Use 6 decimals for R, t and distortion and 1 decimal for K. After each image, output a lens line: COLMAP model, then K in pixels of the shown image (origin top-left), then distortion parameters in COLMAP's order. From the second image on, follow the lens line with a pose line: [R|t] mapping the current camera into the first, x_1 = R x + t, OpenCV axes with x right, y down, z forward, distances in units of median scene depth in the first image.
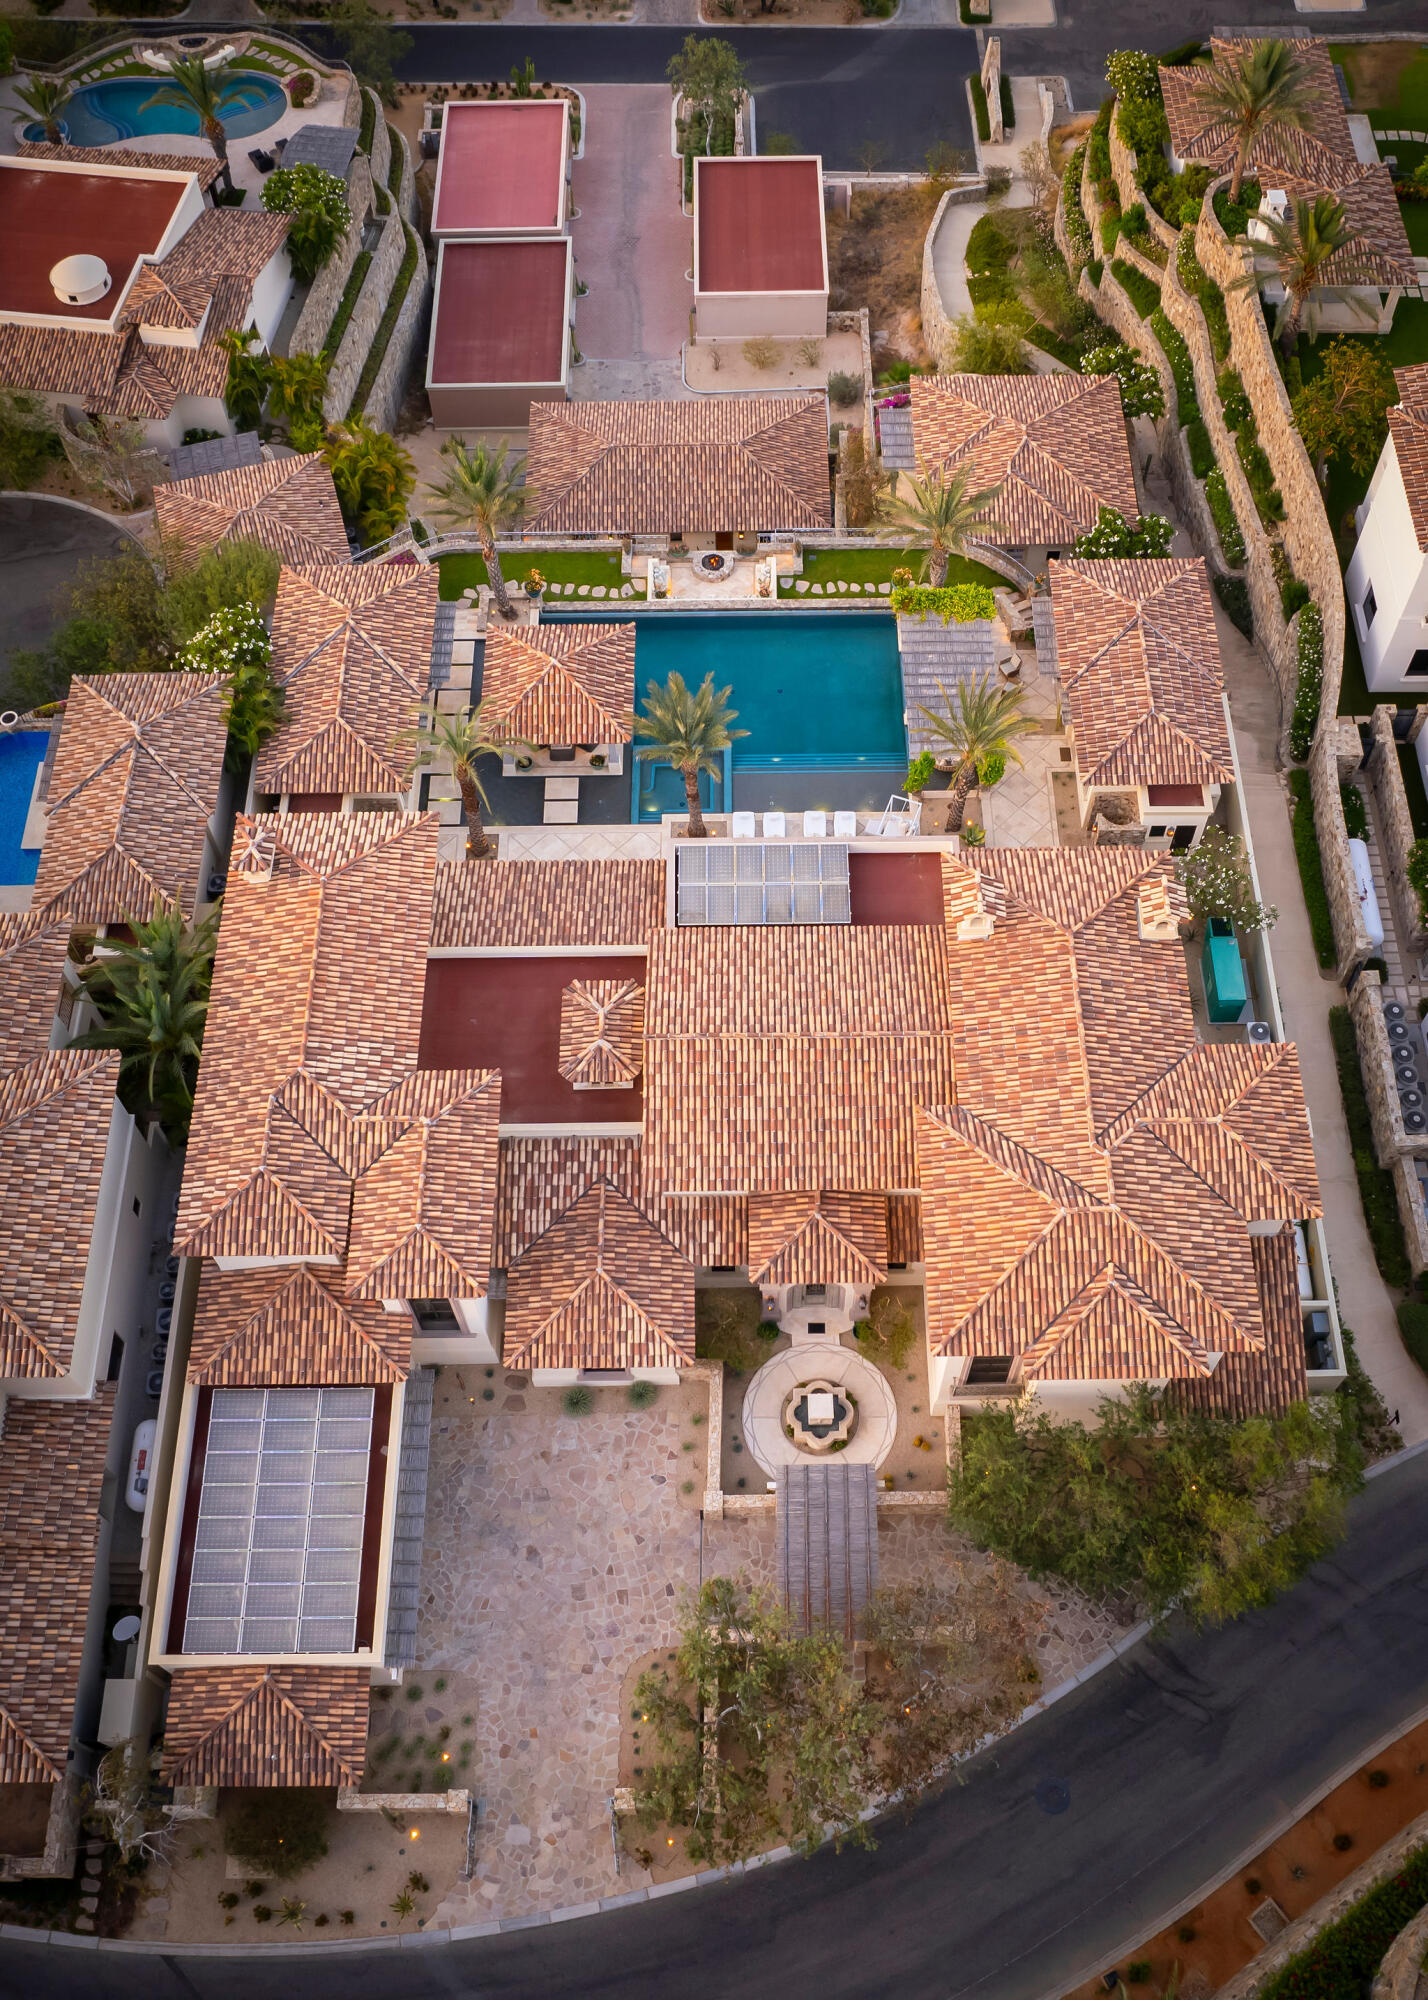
lens RADIAL K [[2129.8, 0, 818.7], [0, 2129.8, 1163.8], [0, 0, 1]] dist [-0.082288, 0.018664]
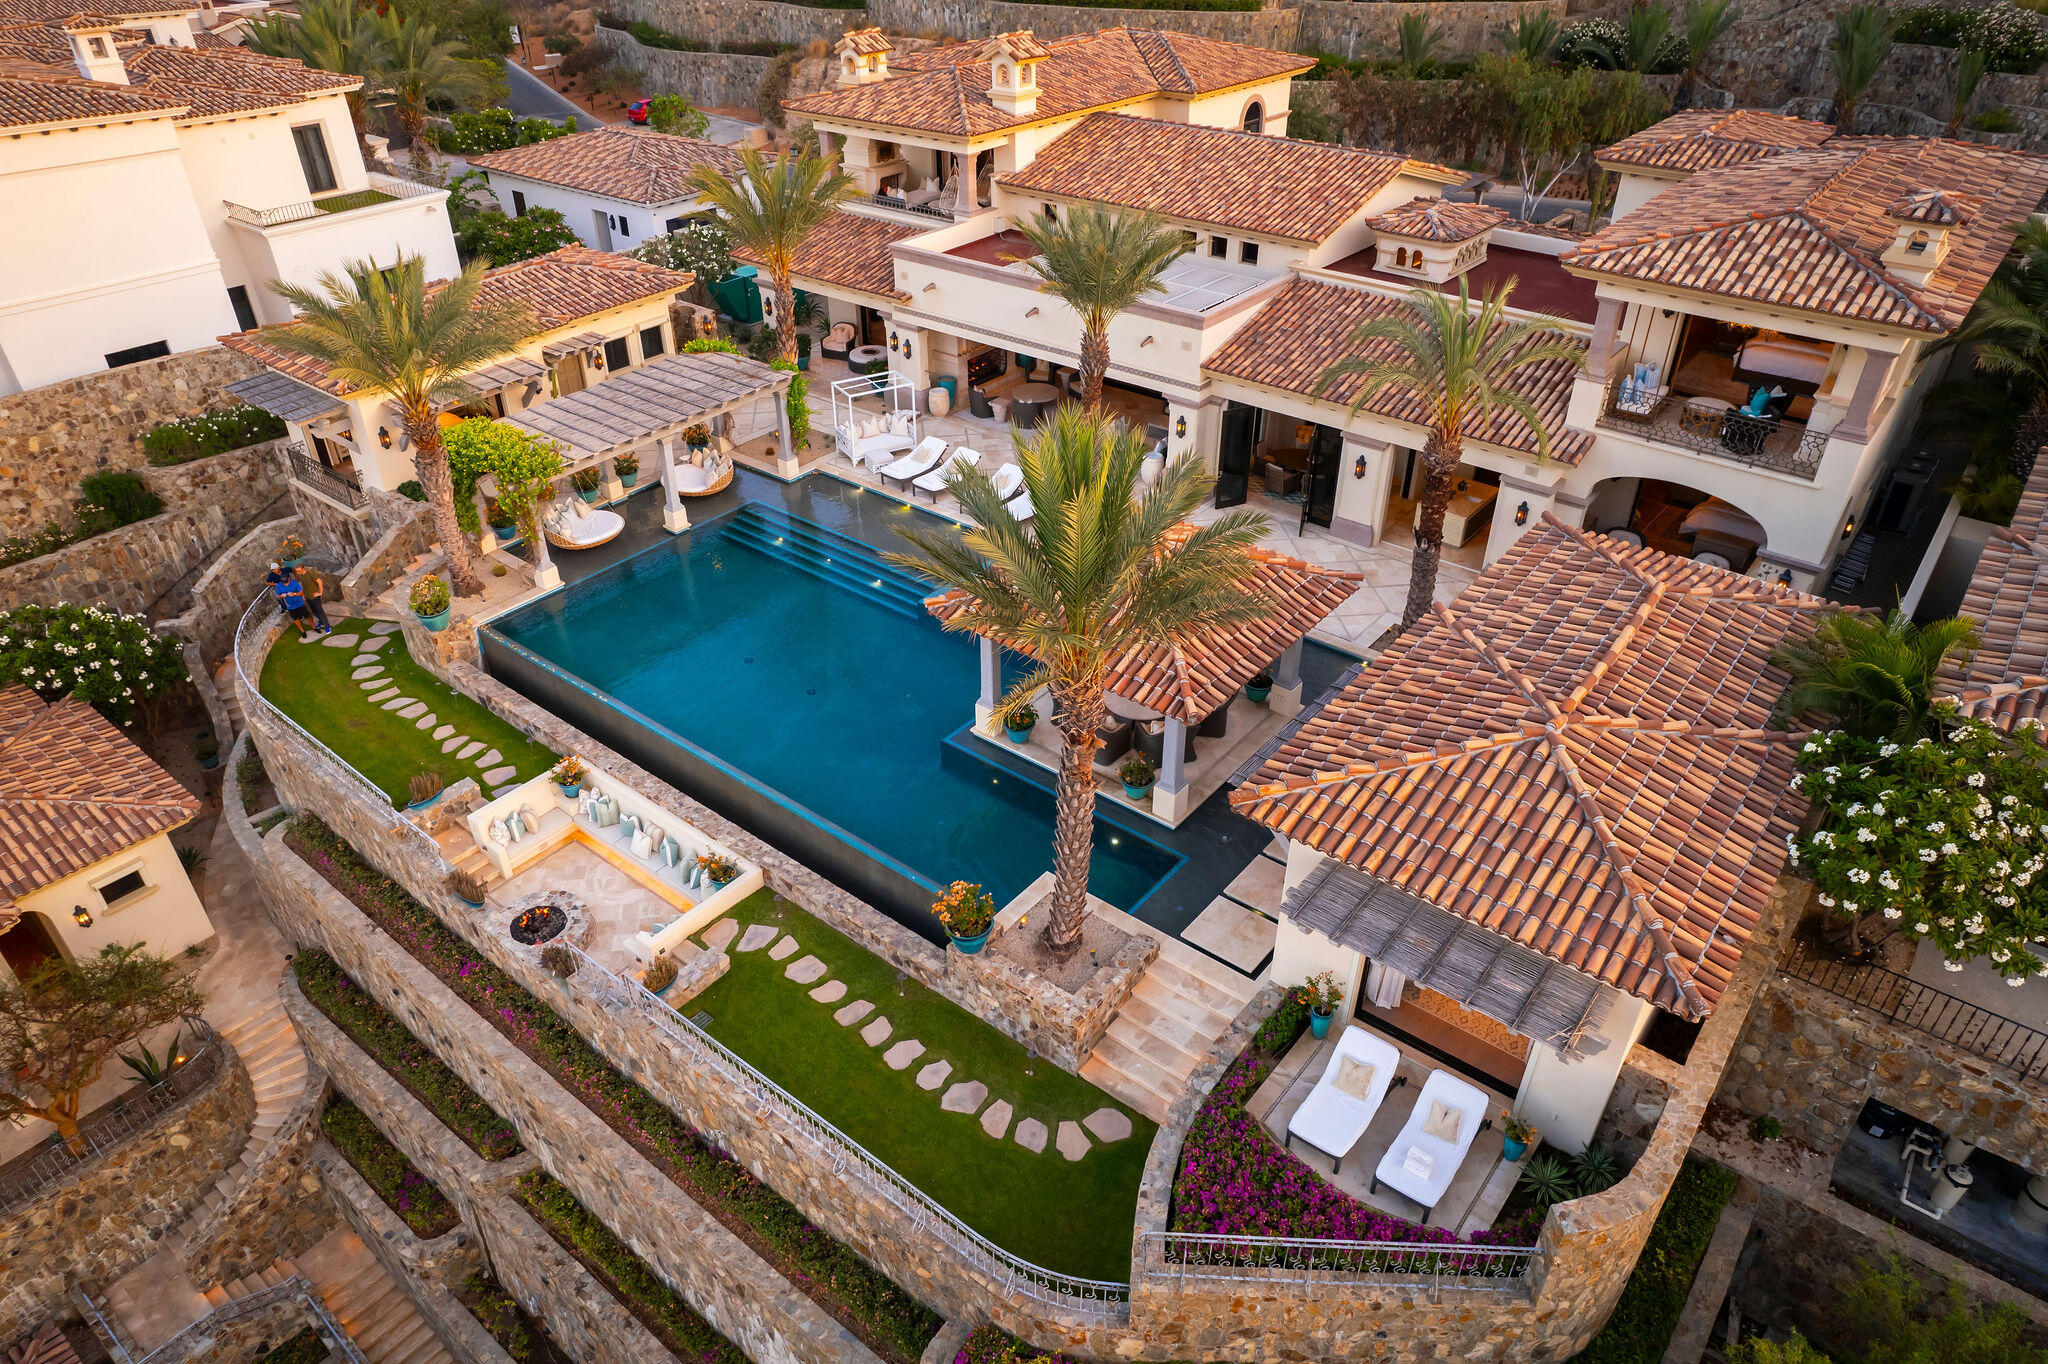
lens RADIAL K [[1326.6, 0, 1014.5], [0, 1326.6, 688.0], [0, 0, 1]] dist [-0.076540, 0.071462]
pose [[-0.760312, -0.368420, 0.534970, -0.244924], [0.573189, 0.006920, 0.819394, -0.450519], [-0.305583, 0.929634, 0.205913, 0.897871]]
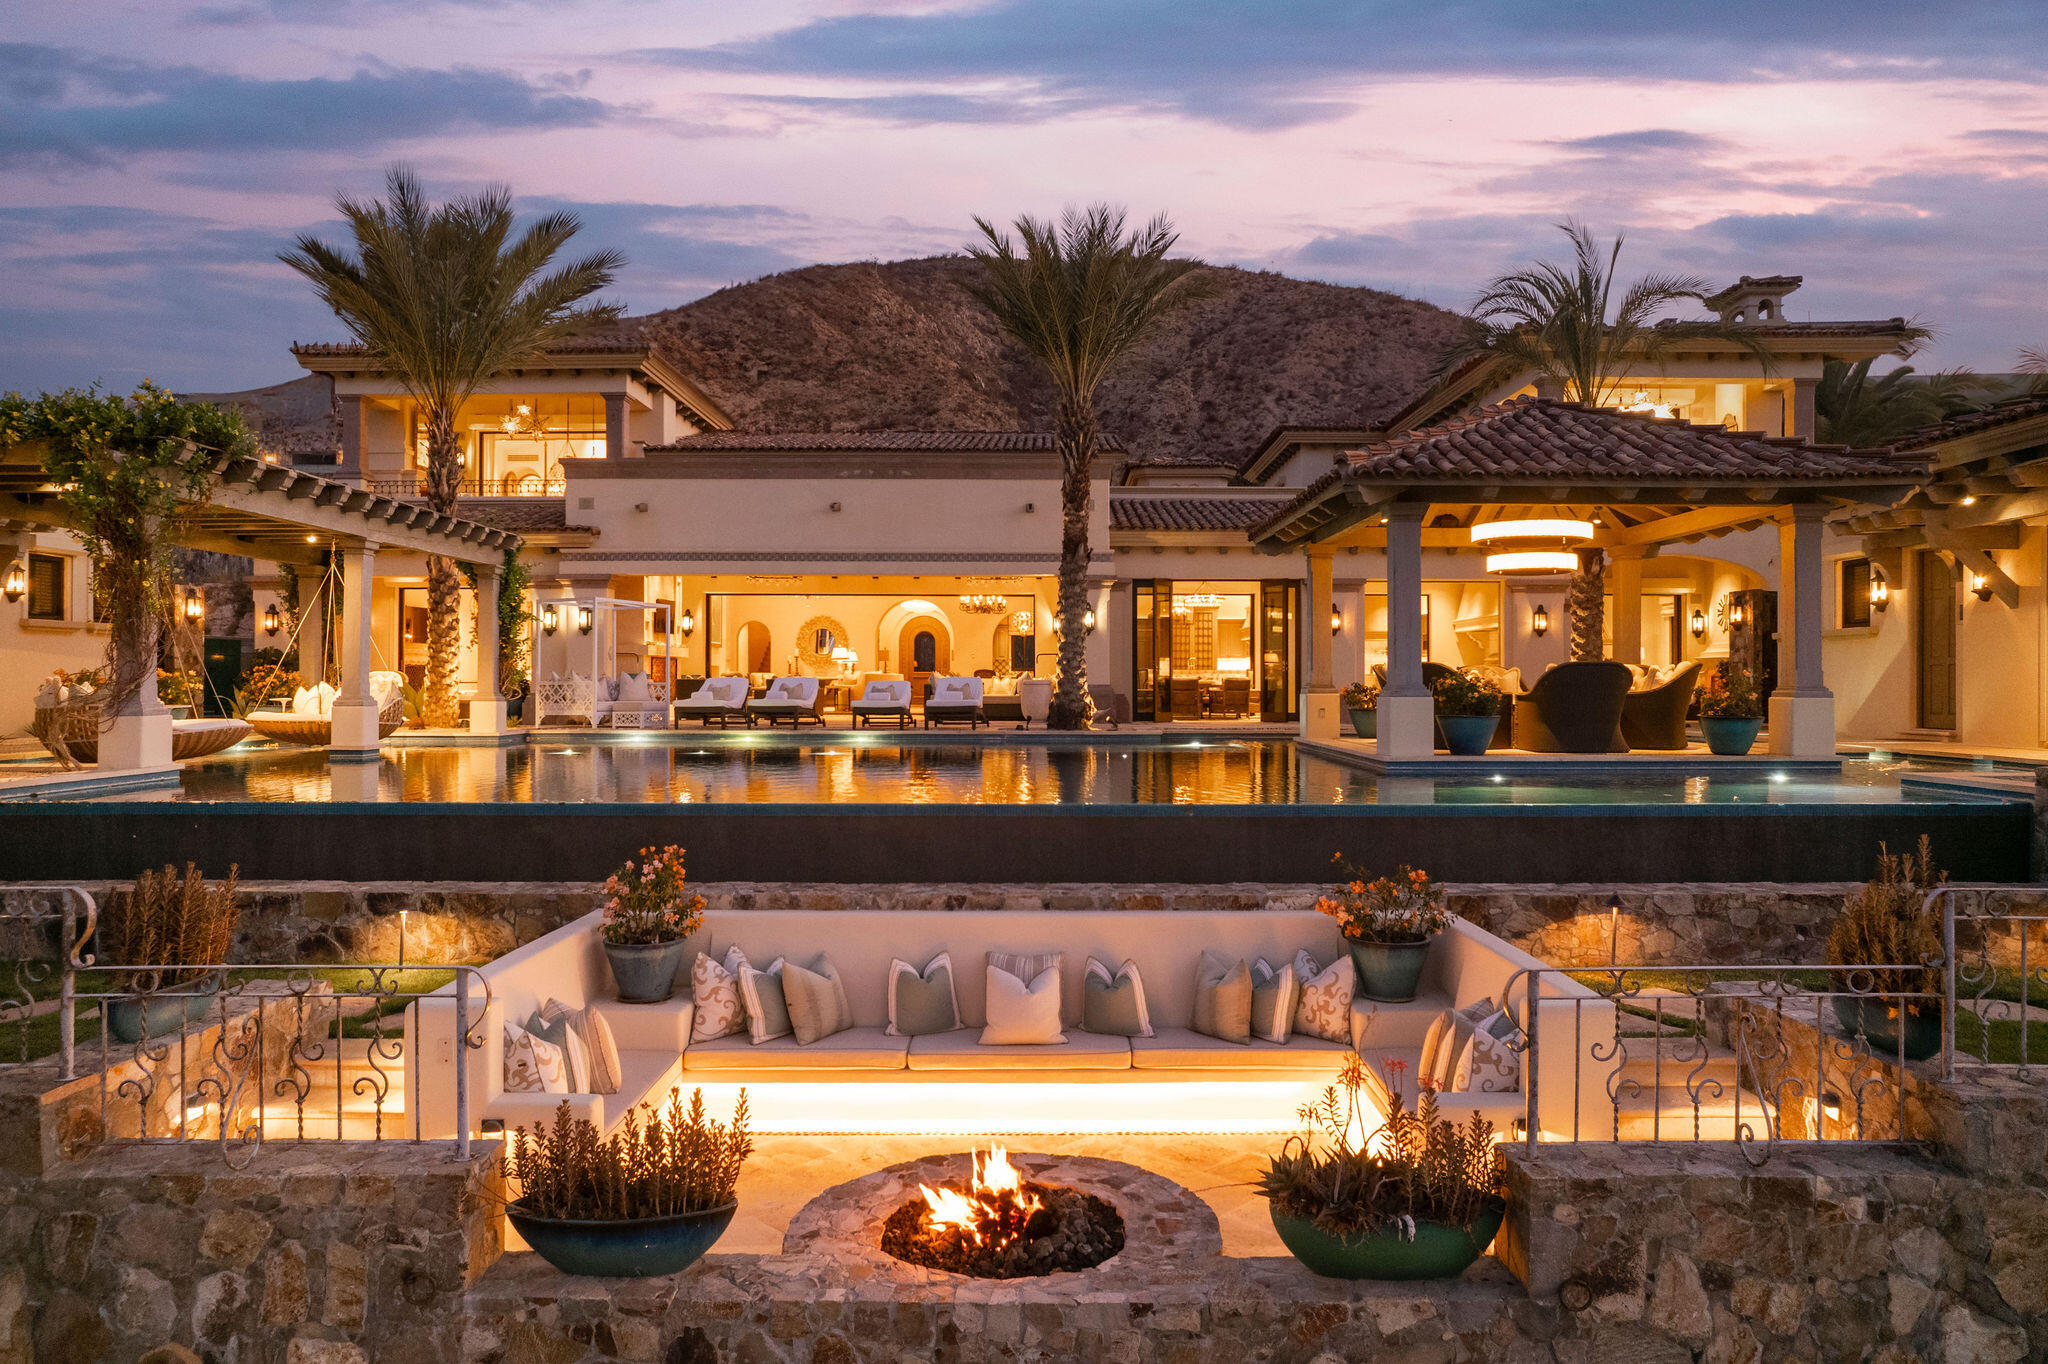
lens RADIAL K [[1317.1, 0, 1032.7], [0, 1317.1, 652.3], [0, 0, 1]] dist [-0.087413, 0.074064]
pose [[-0.999293, -0.016444, 0.033810, -0.054023], [0.021610, 0.484657, 0.874437, -0.355383], [-0.030765, 0.874550, -0.483959, 1.029588]]
